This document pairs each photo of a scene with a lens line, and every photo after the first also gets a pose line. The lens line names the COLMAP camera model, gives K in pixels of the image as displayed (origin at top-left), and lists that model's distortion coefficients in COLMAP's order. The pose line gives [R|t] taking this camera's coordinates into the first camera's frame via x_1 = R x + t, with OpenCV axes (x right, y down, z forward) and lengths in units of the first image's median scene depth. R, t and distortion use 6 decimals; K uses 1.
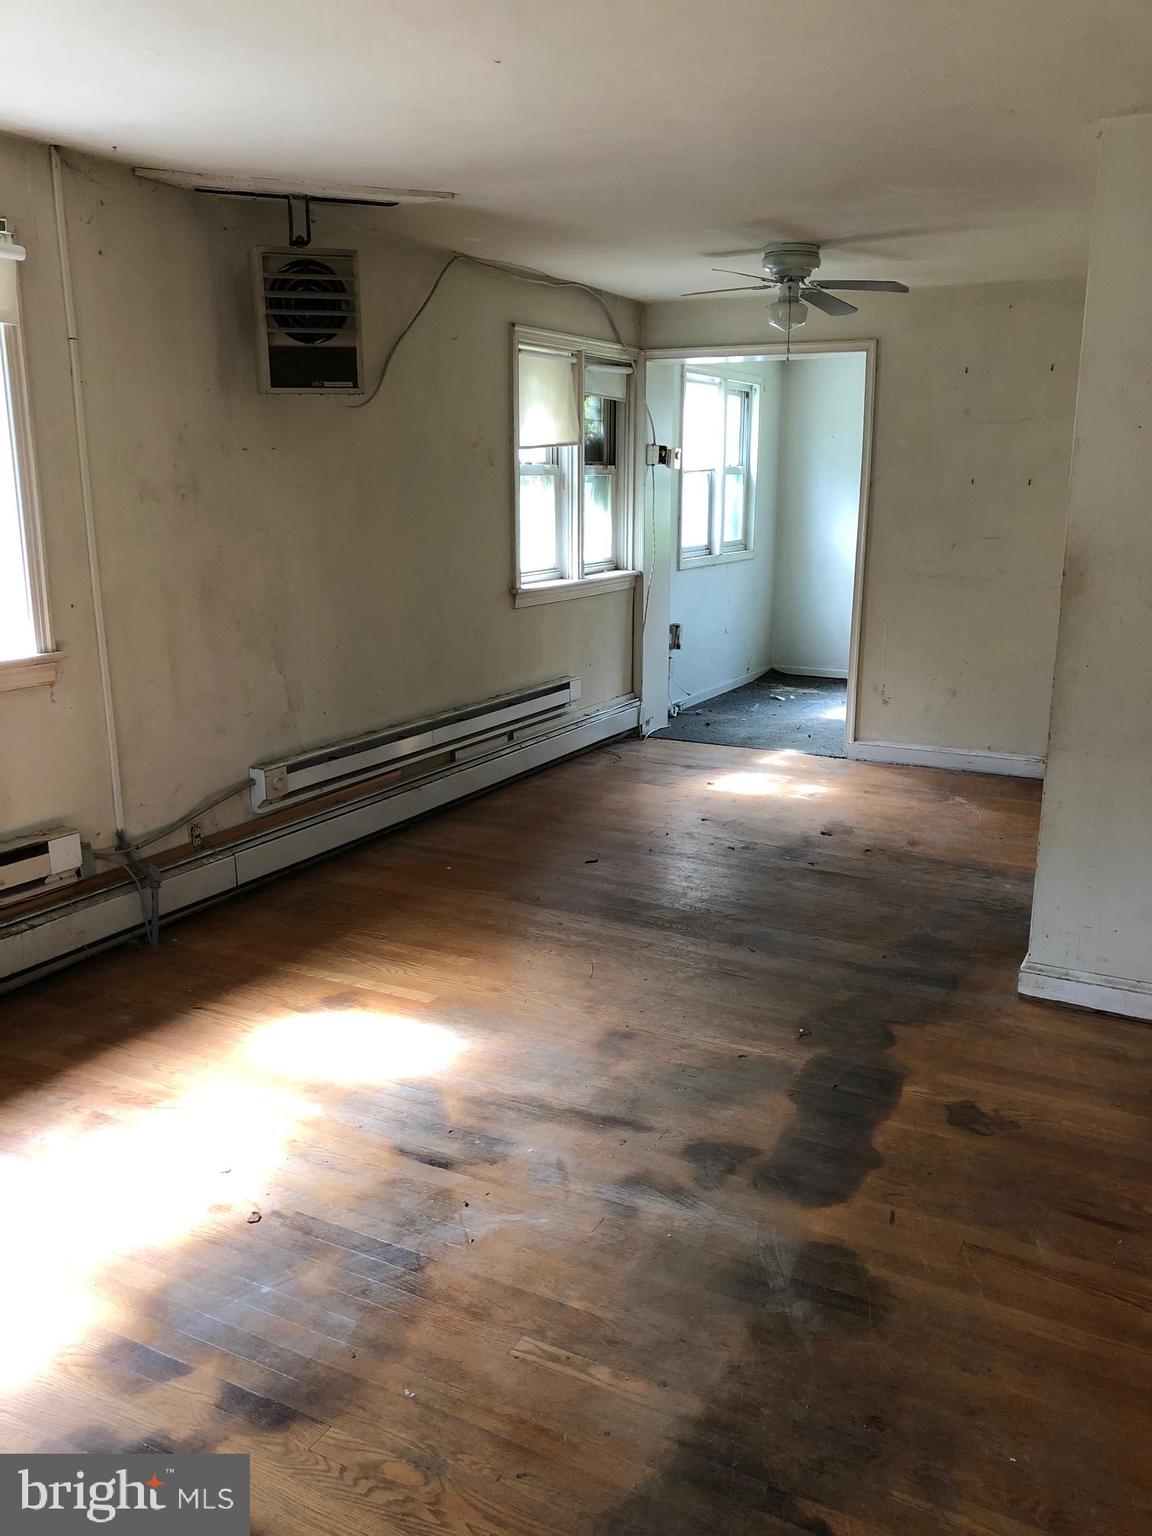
lens RADIAL K [[1267.4, 0, 577.2], [0, 1267.4, 769.0], [0, 0, 1]] dist [0.014555, 0.015942]
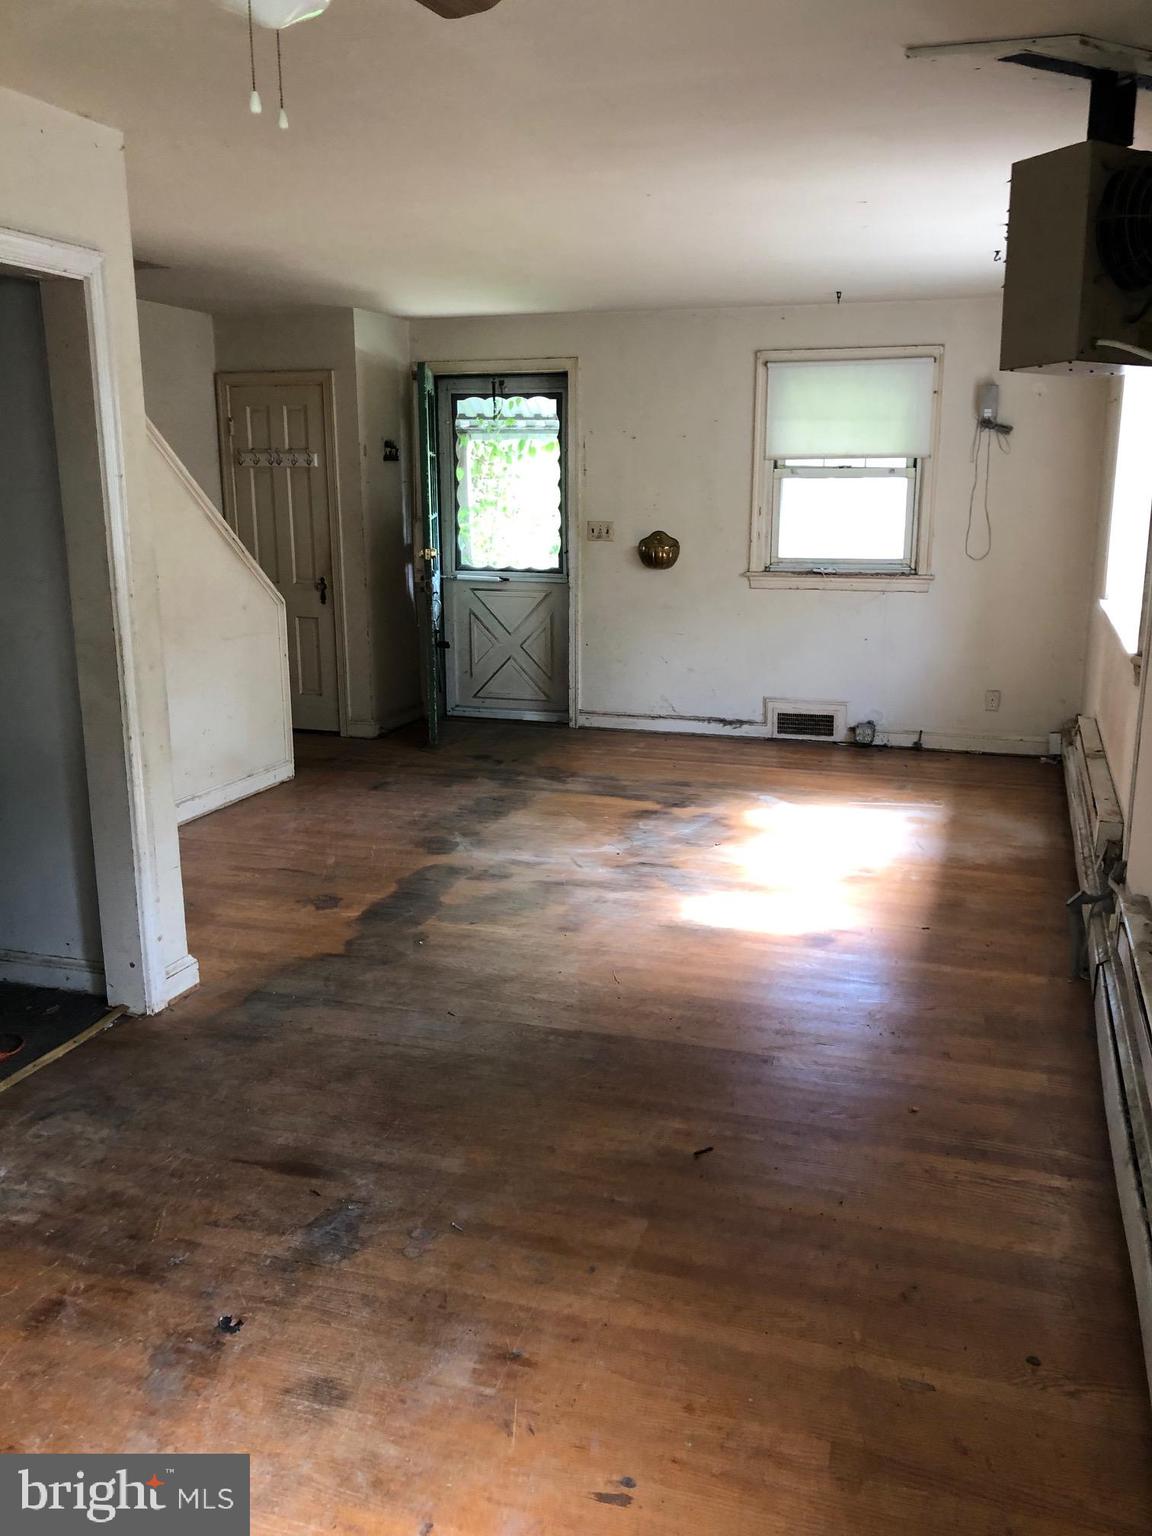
lens RADIAL K [[1267.4, 0, 576.8], [0, 1267.4, 768.8], [0, 0, 1]] dist [0.014555, 0.015942]
pose [[-0.985837, 0.032679, -0.164490, 0.257001], [-0.043126, 0.898445, 0.436962, -0.540856], [0.162065, 0.437867, -0.884312, 2.310497]]
